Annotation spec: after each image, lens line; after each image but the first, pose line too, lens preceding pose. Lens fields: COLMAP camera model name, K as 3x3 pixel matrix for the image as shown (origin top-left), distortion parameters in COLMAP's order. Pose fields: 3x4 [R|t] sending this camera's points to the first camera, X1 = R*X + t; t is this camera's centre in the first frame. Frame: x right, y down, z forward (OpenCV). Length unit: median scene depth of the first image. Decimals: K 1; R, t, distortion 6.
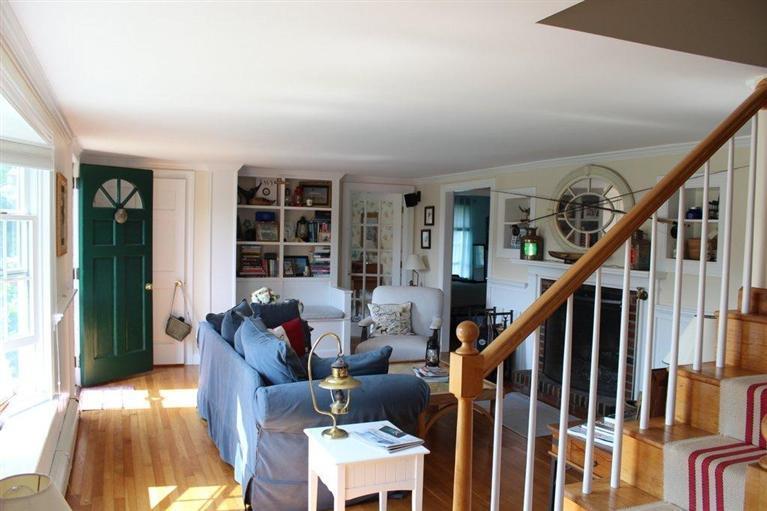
lens RADIAL K [[634.8, 0, 383.5], [0, 634.8, 255.5], [0, 0, 1]] dist [-0.169127, 0.151738]
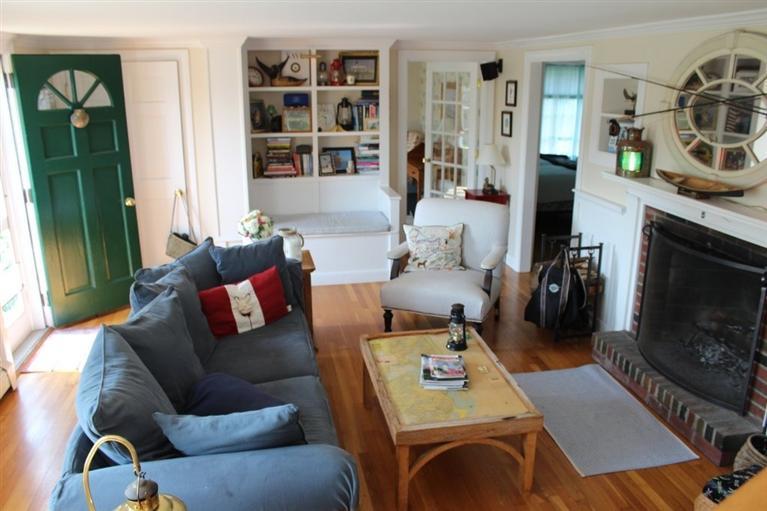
lens RADIAL K [[634.8, 0, 383.5], [0, 634.8, 255.5], [0, 0, 1]] dist [-0.169127, 0.151738]
pose [[0.977234, 0.036751, -0.208958, 0.092769], [0.013628, 0.971976, 0.234684, -0.055339], [0.211728, -0.232189, 0.949347, 0.235156]]
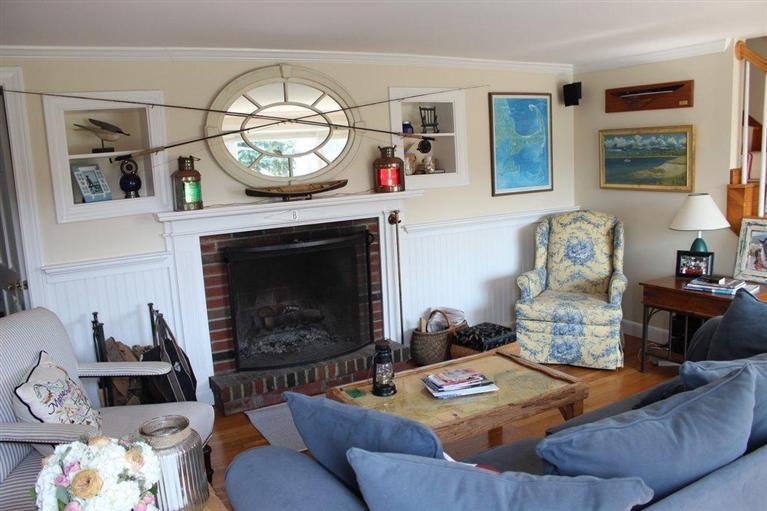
lens RADIAL K [[634.8, 0, 383.5], [0, 634.8, 255.5], [0, 0, 1]] dist [-0.169127, 0.151738]
pose [[-0.118882, -0.174165, 0.977514, -0.312889], [0.092156, 0.978311, 0.185515, -0.035928], [-0.988622, 0.112138, -0.100253, 0.698059]]
